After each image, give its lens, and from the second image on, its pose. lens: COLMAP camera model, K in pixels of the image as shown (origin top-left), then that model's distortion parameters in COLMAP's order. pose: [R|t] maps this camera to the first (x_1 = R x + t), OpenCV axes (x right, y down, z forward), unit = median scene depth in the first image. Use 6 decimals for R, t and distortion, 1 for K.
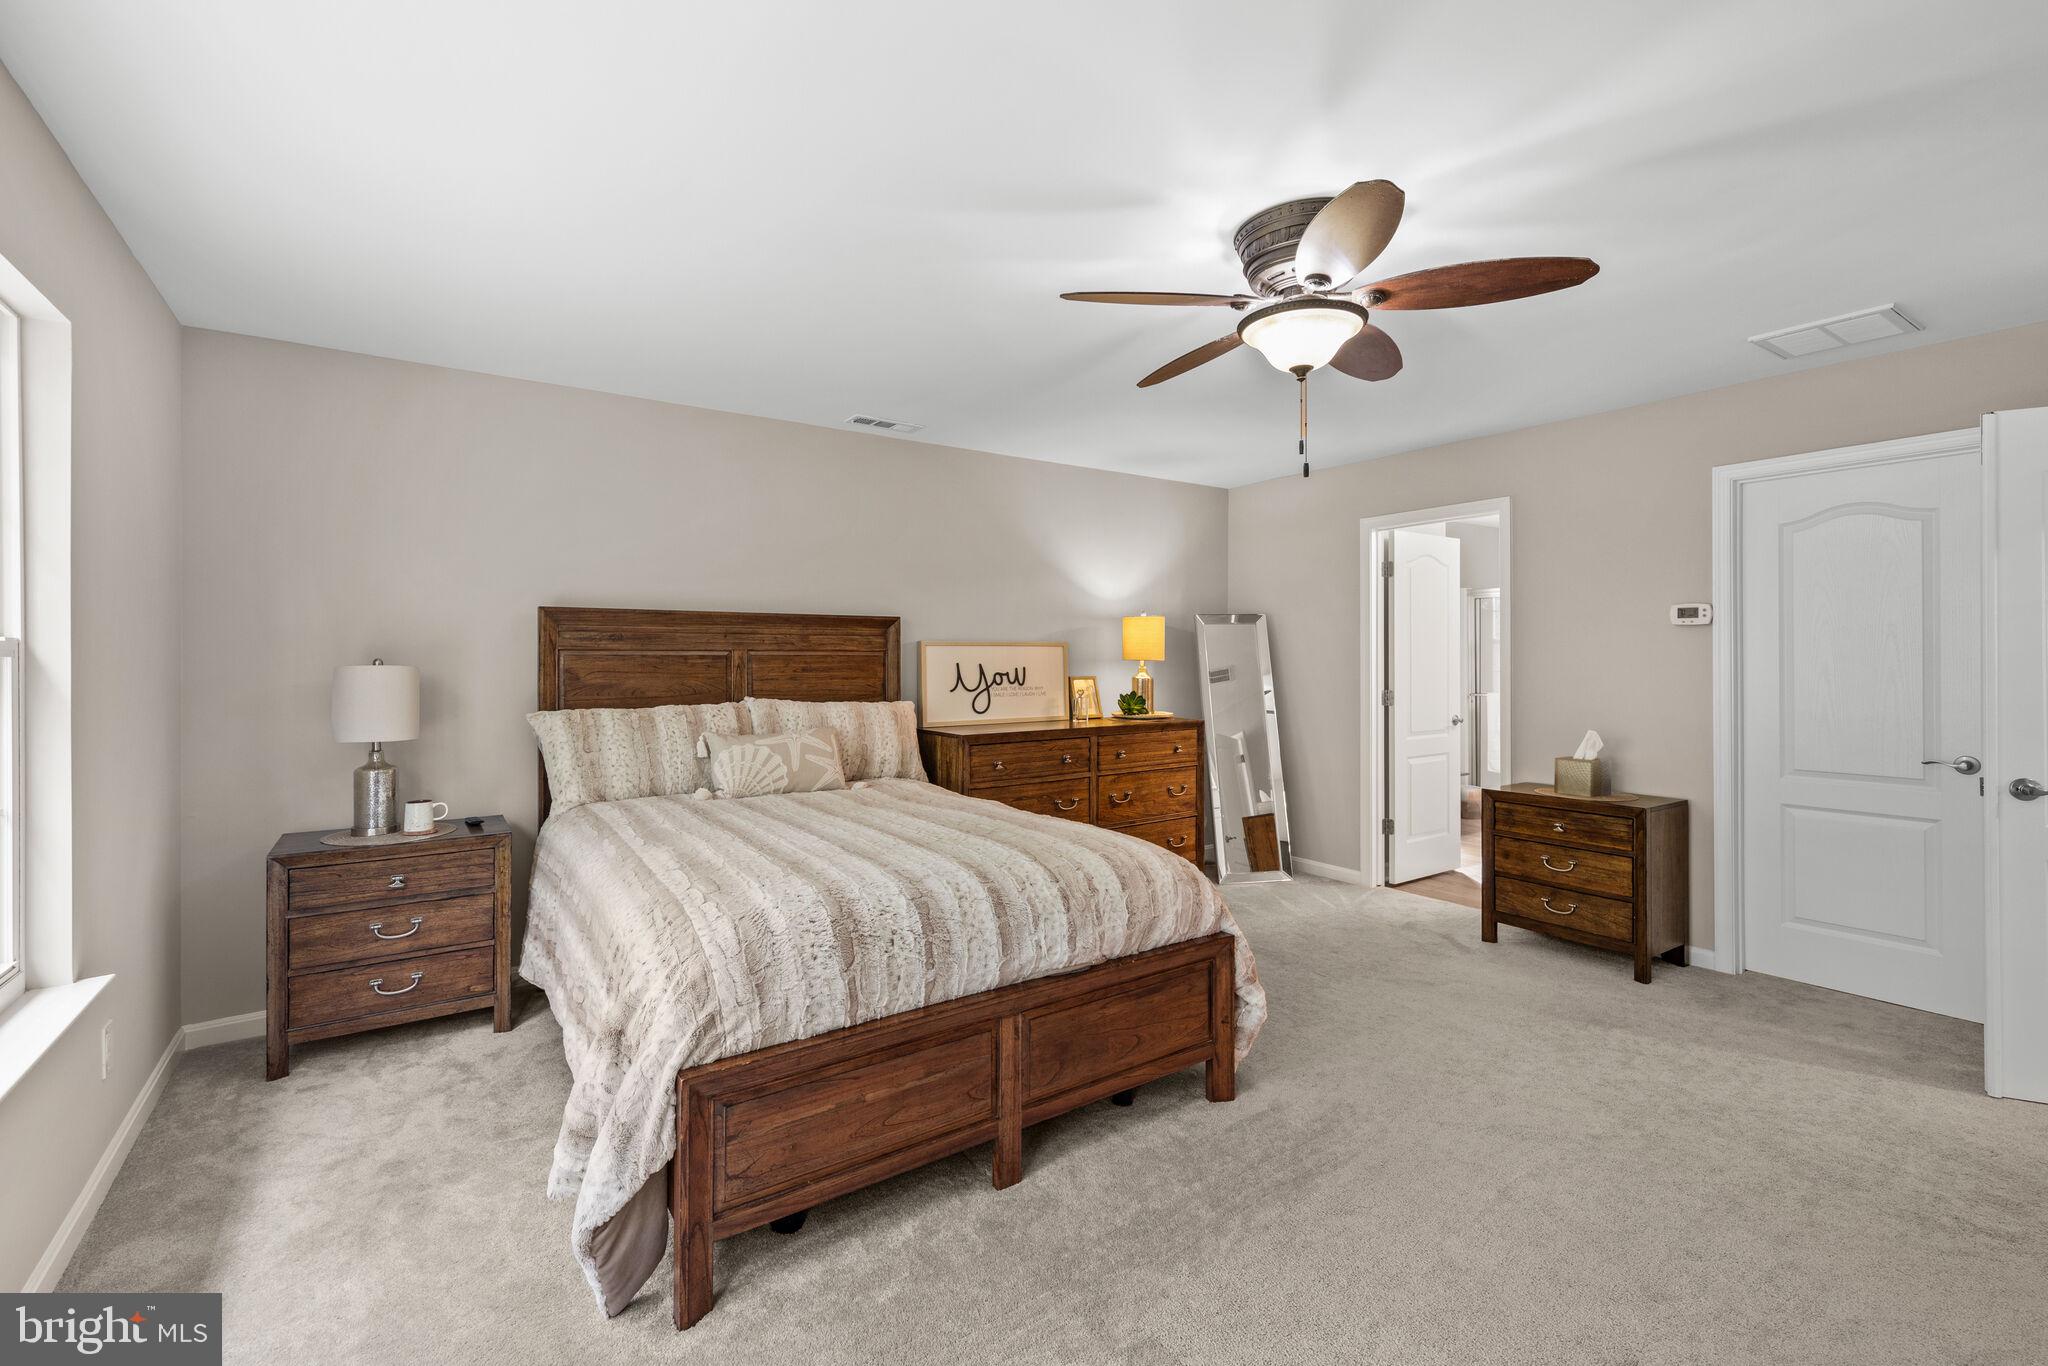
lens RADIAL K [[892.2, 0, 1026.8], [0, 892.2, 673.4], [0, 0, 1]] dist [0.001087, 0.000139]
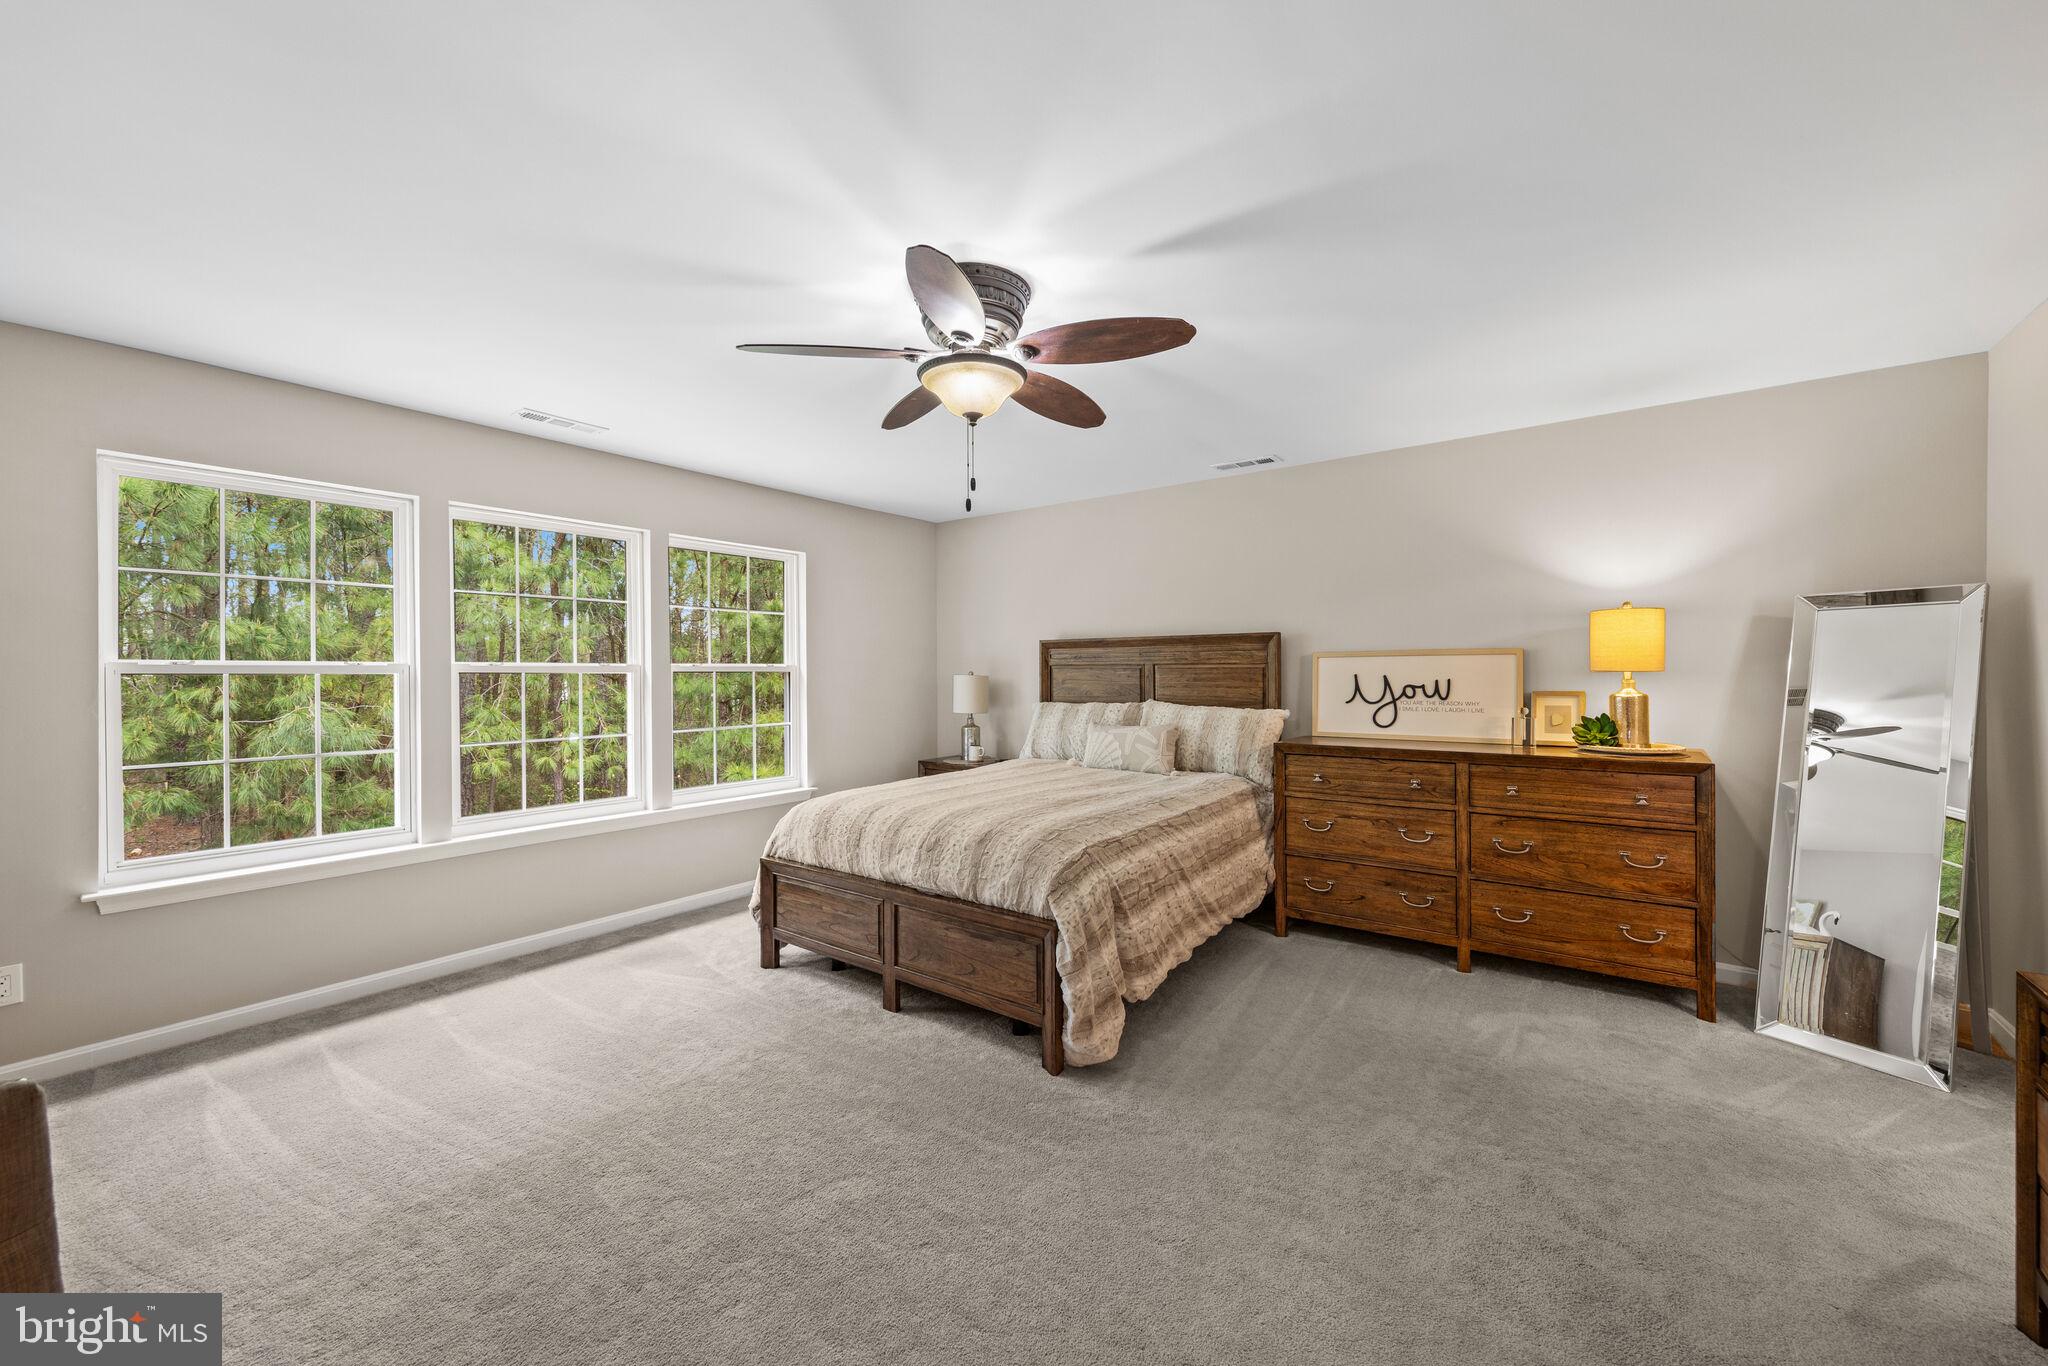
lens RADIAL K [[795.4, 0, 1026.1], [0, 795.4, 689.1], [0, 0, 1]] dist [0.010175, -0.000618]
pose [[0.303177, 0.020278, -0.952719, 0.653549], [-0.011166, 0.999781, 0.017726, -0.006809], [0.952869, 0.005264, 0.303336, 0.384544]]
